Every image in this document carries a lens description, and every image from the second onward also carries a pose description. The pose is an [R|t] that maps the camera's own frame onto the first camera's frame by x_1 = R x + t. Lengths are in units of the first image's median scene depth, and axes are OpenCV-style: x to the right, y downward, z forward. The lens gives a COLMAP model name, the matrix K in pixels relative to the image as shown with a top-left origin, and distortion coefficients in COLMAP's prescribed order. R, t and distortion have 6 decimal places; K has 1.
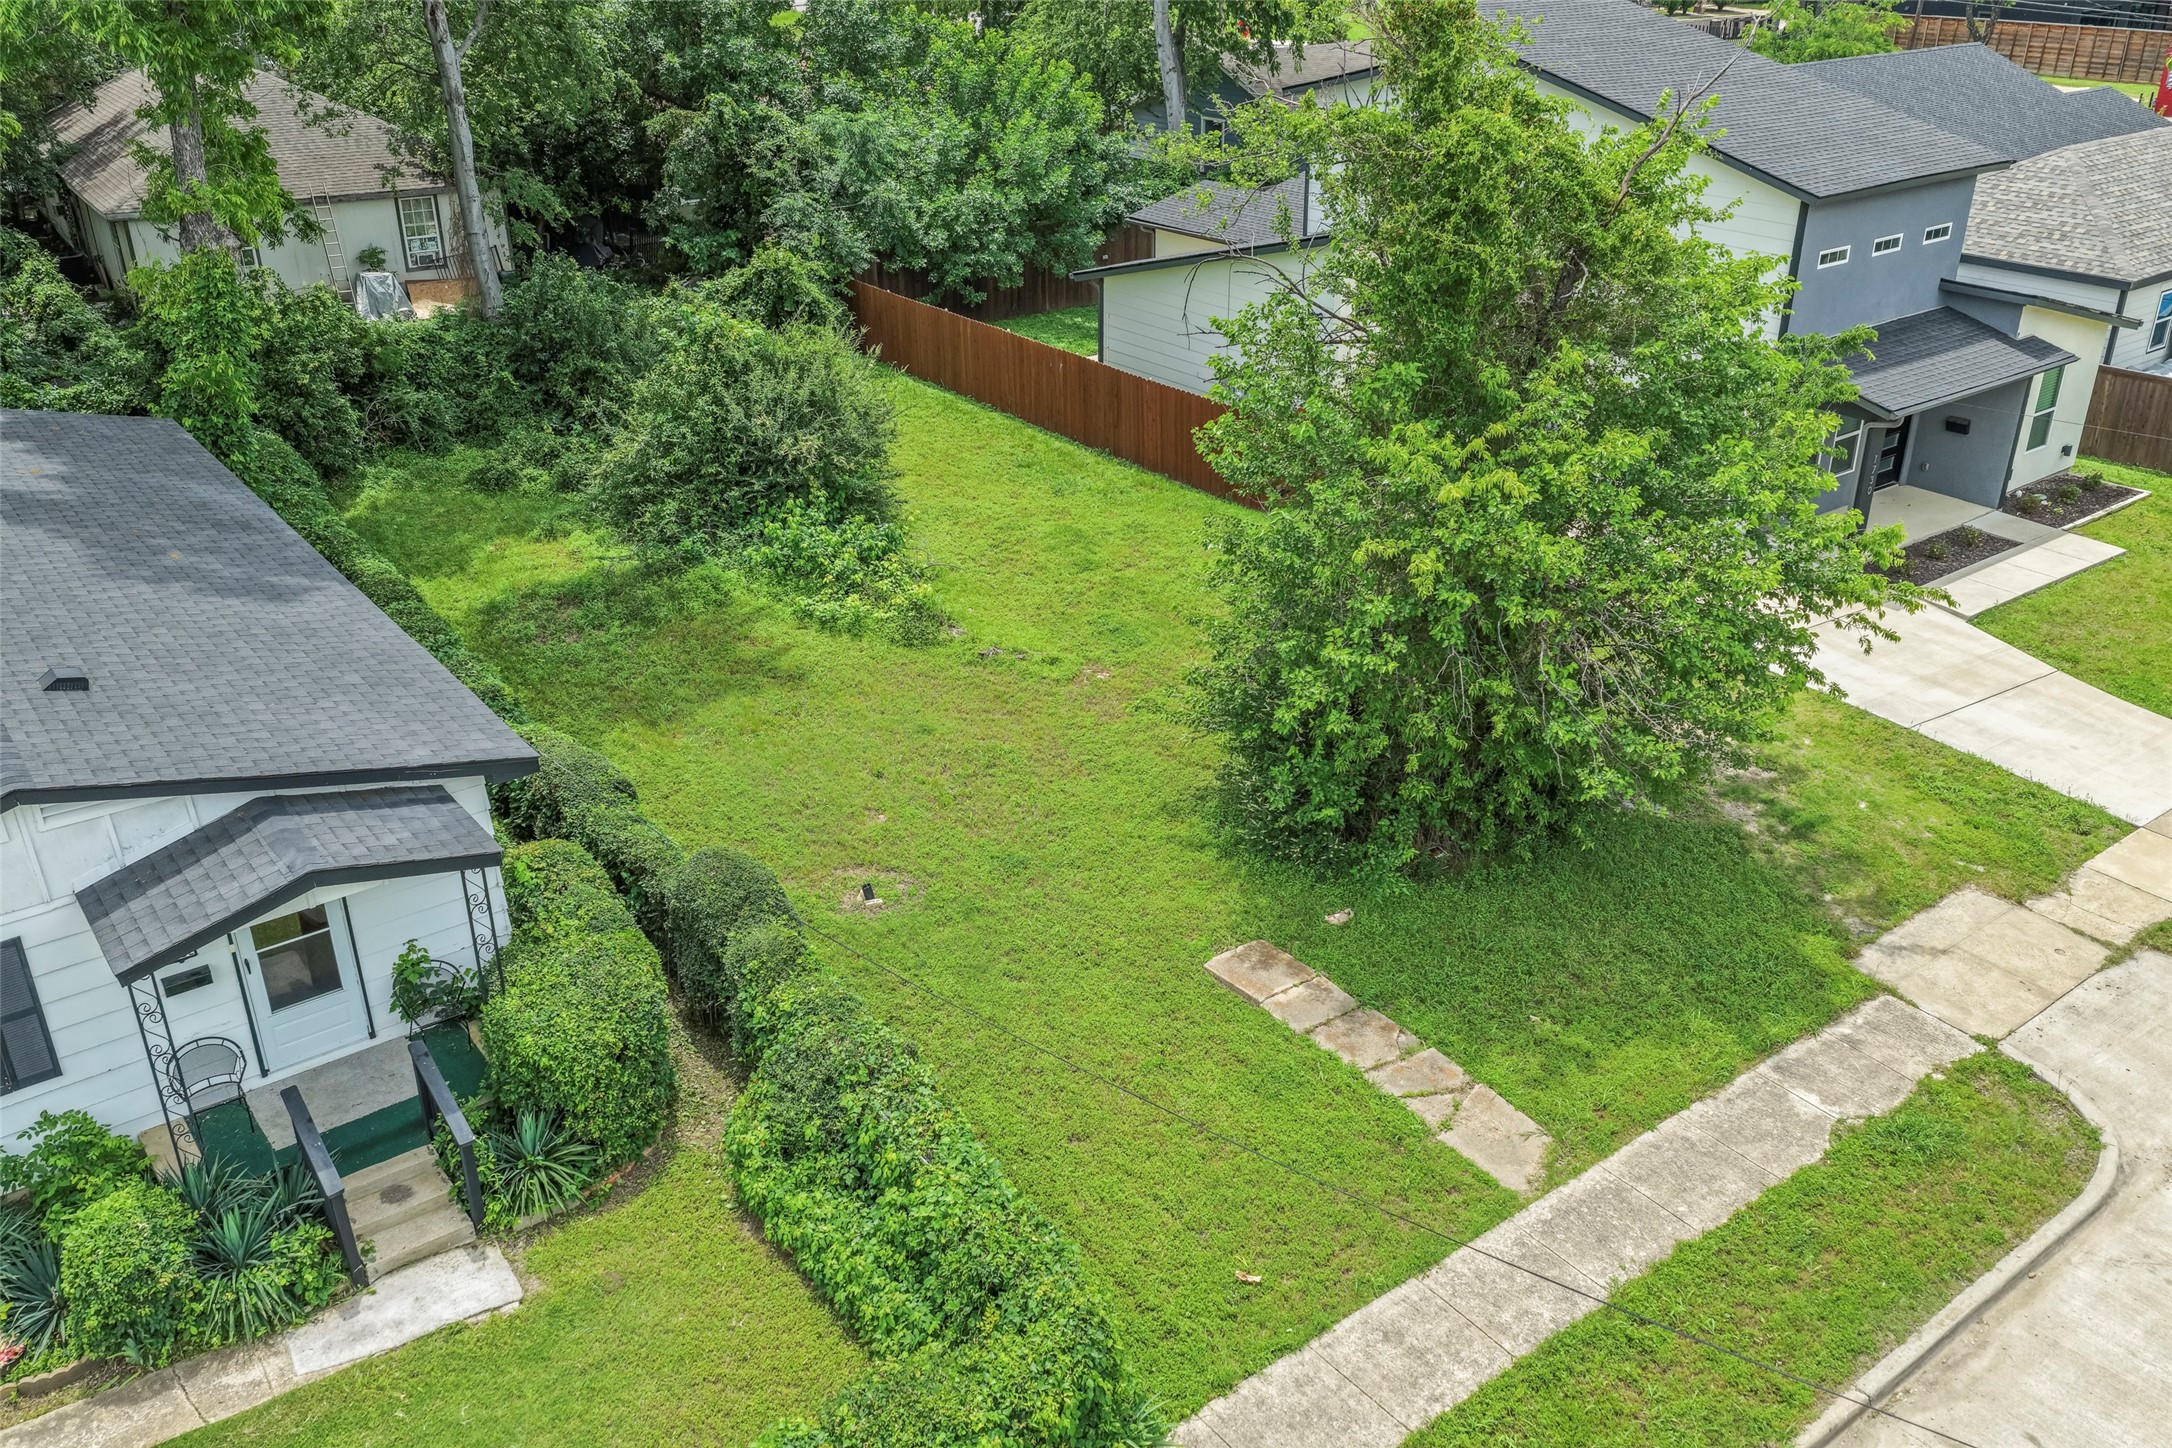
lens RADIAL K [[1799.7, 0, 1086.0], [0, 1799.7, 724.0], [0, 0, 1]] dist [-0.013524, 0.029141]
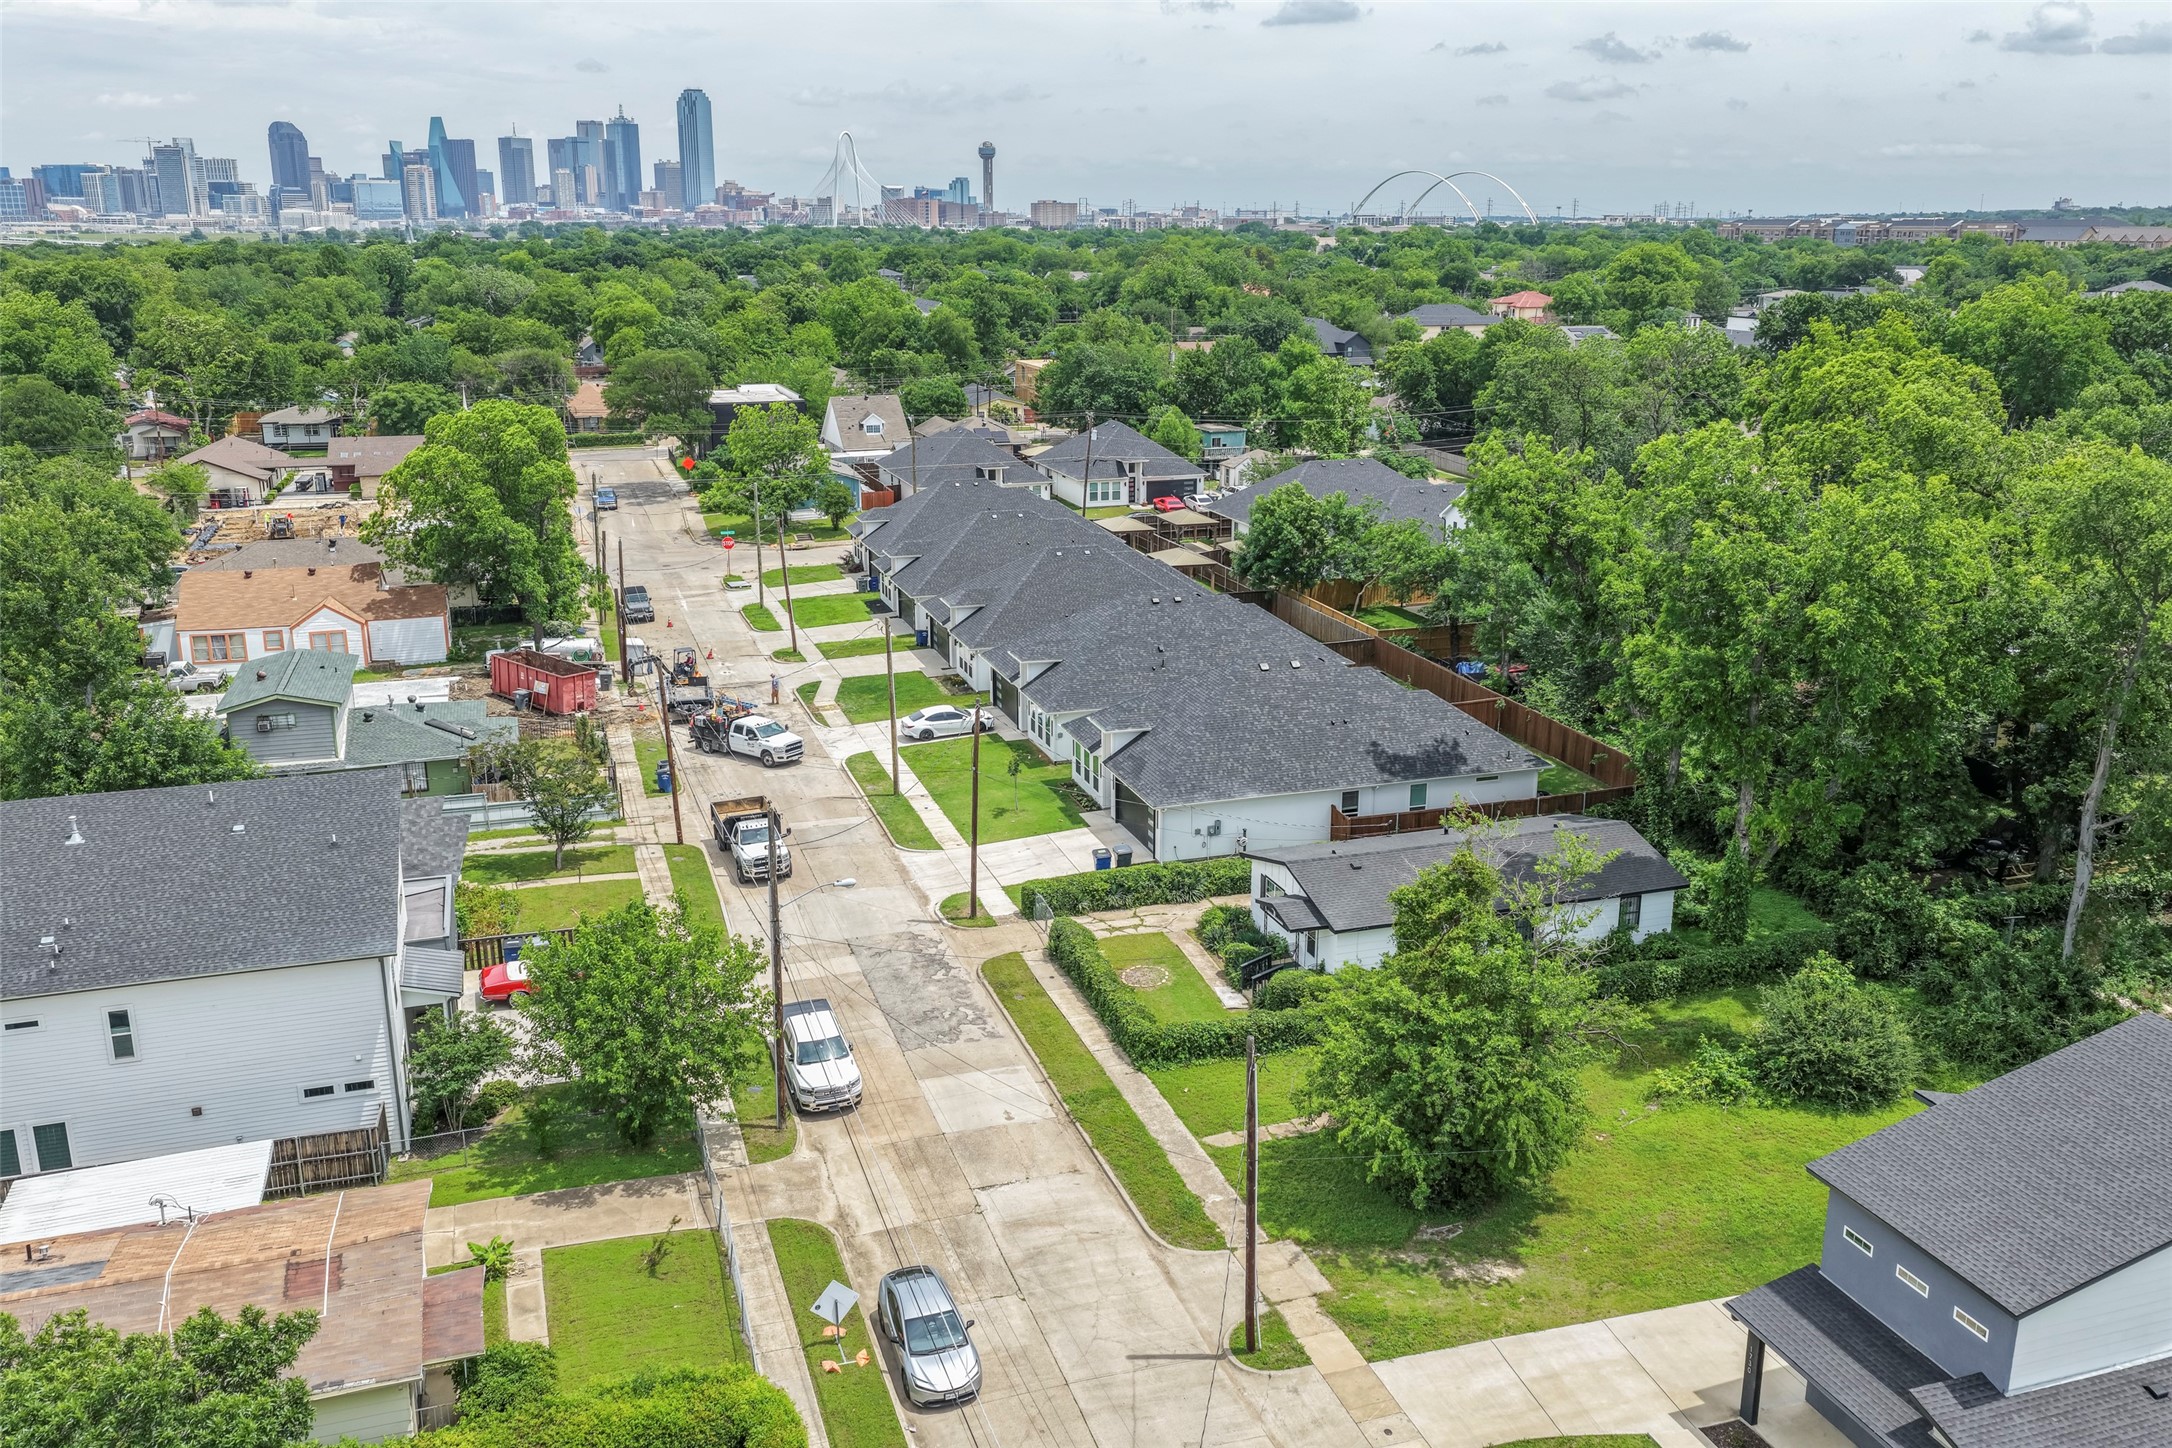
lens RADIAL K [[1792.6, 0, 1086.0], [0, 1792.6, 724.0], [0, 0, 1]] dist [0.006791, 0.013701]
pose [[-0.330867, 0.257109, -0.907977, 2.664878], [-0.396788, 0.835078, 0.381056, -1.325173], [0.856205, 0.486353, -0.174282, 0.889028]]
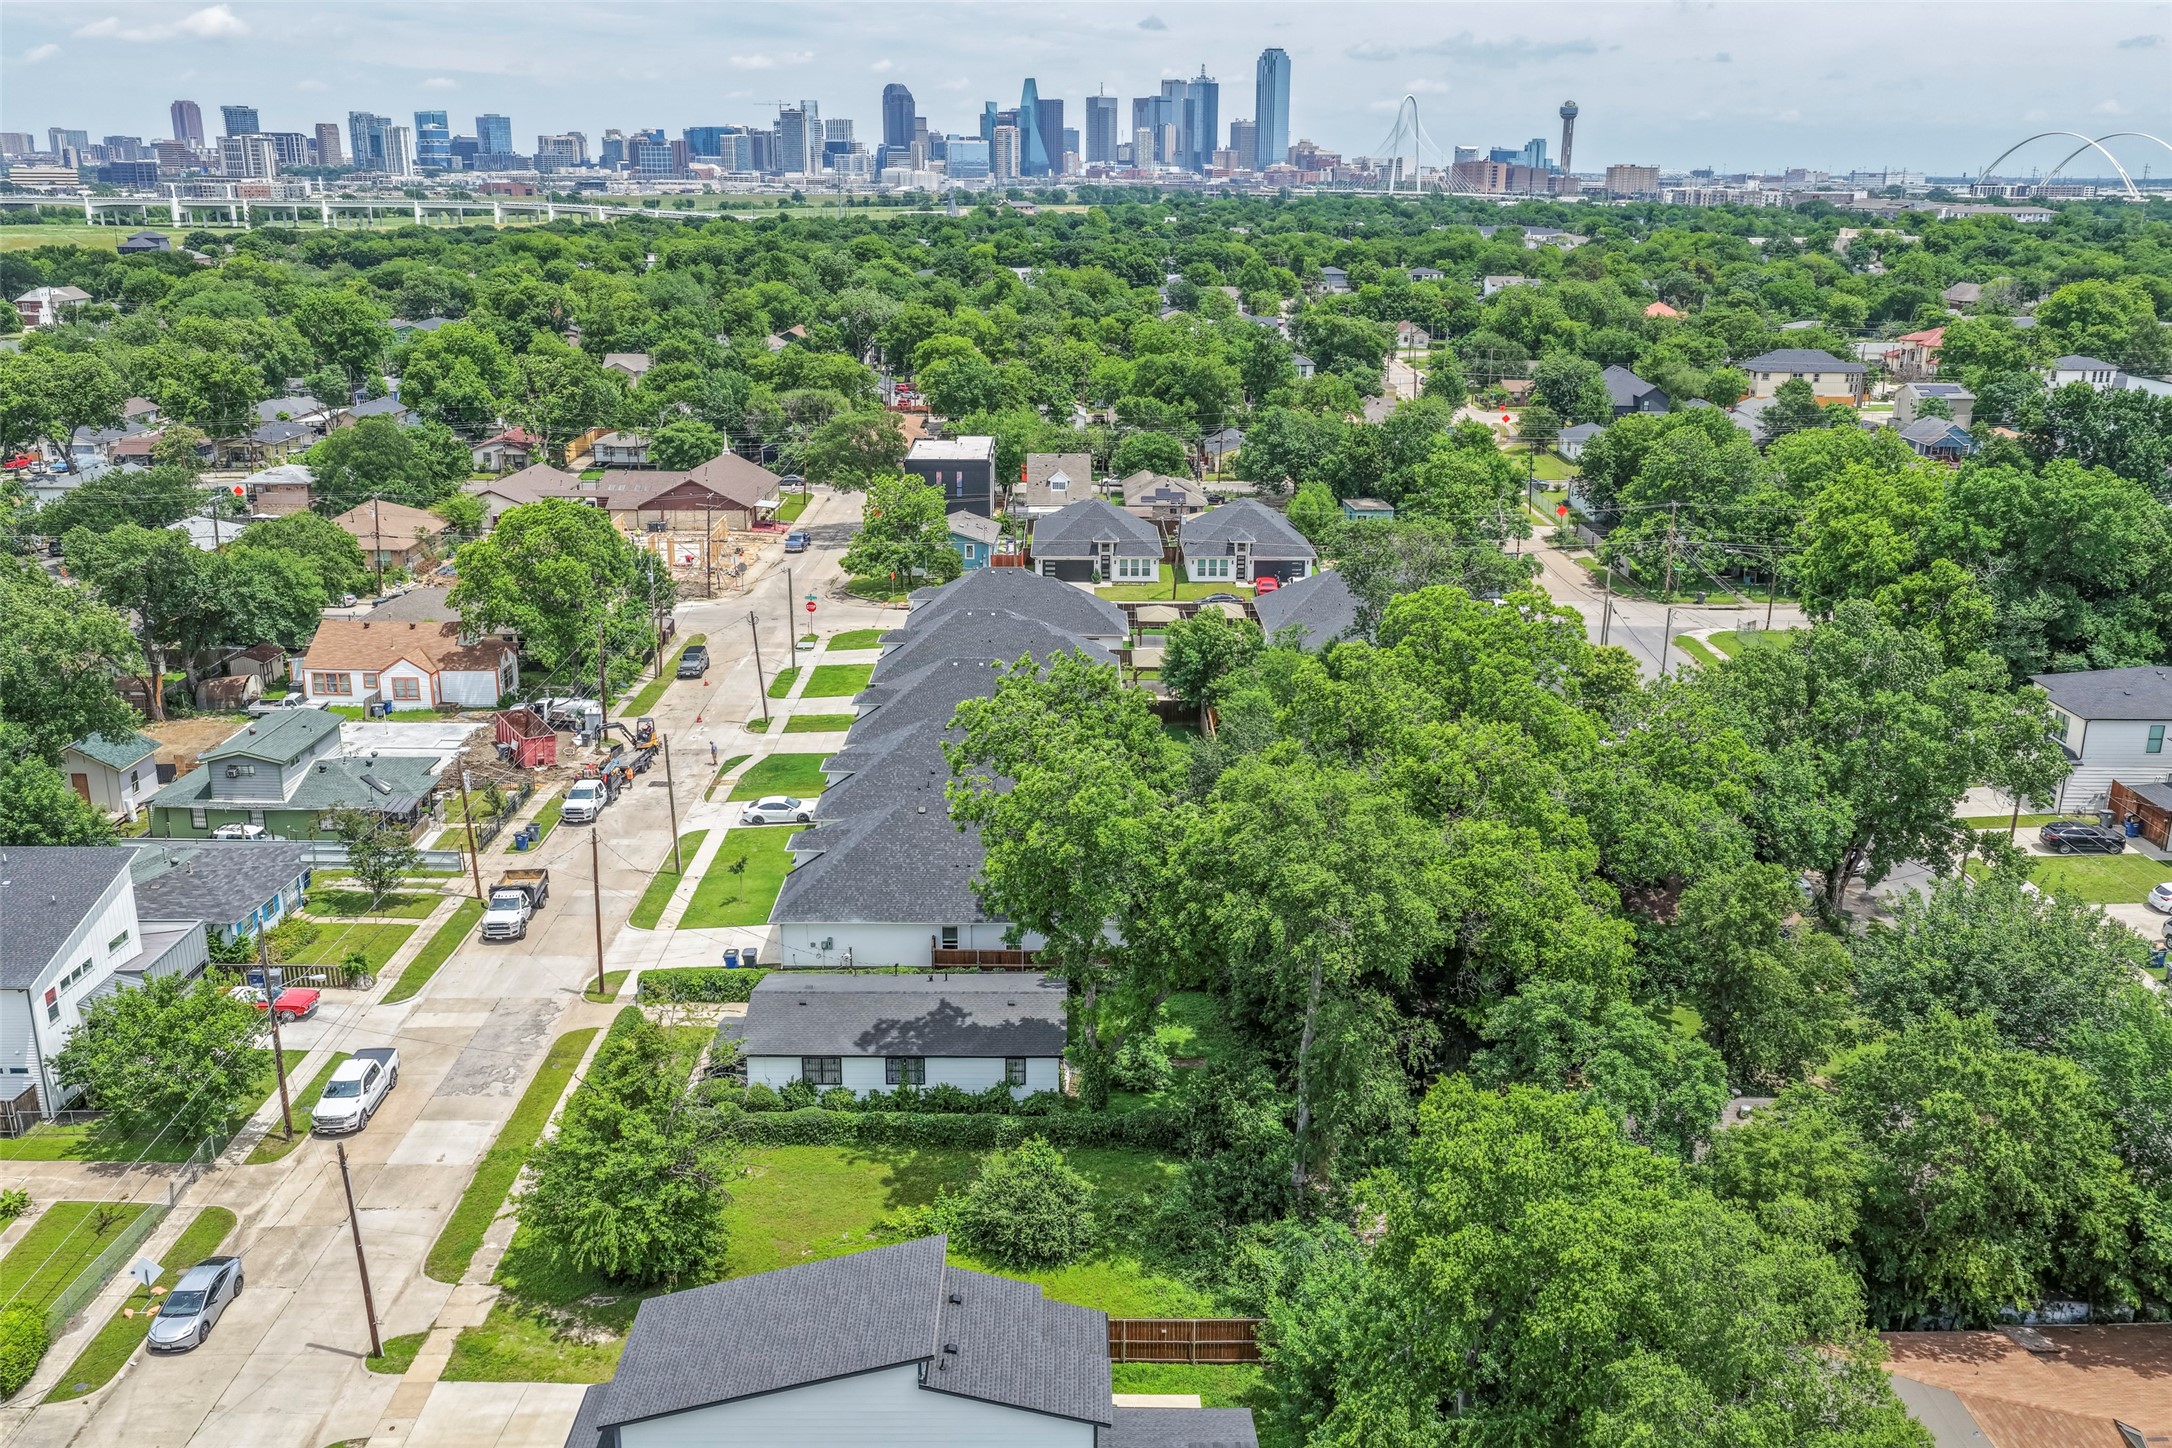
lens RADIAL K [[1799.7, 0, 1086.0], [0, 1799.7, 724.0], [0, 0, 1]] dist [-0.013524, 0.029141]
pose [[-0.596842, 0.228894, -0.769017, 2.227107], [-0.347081, 0.790479, 0.504656, -2.918244], [0.723405, 0.568111, -0.392346, 2.641393]]
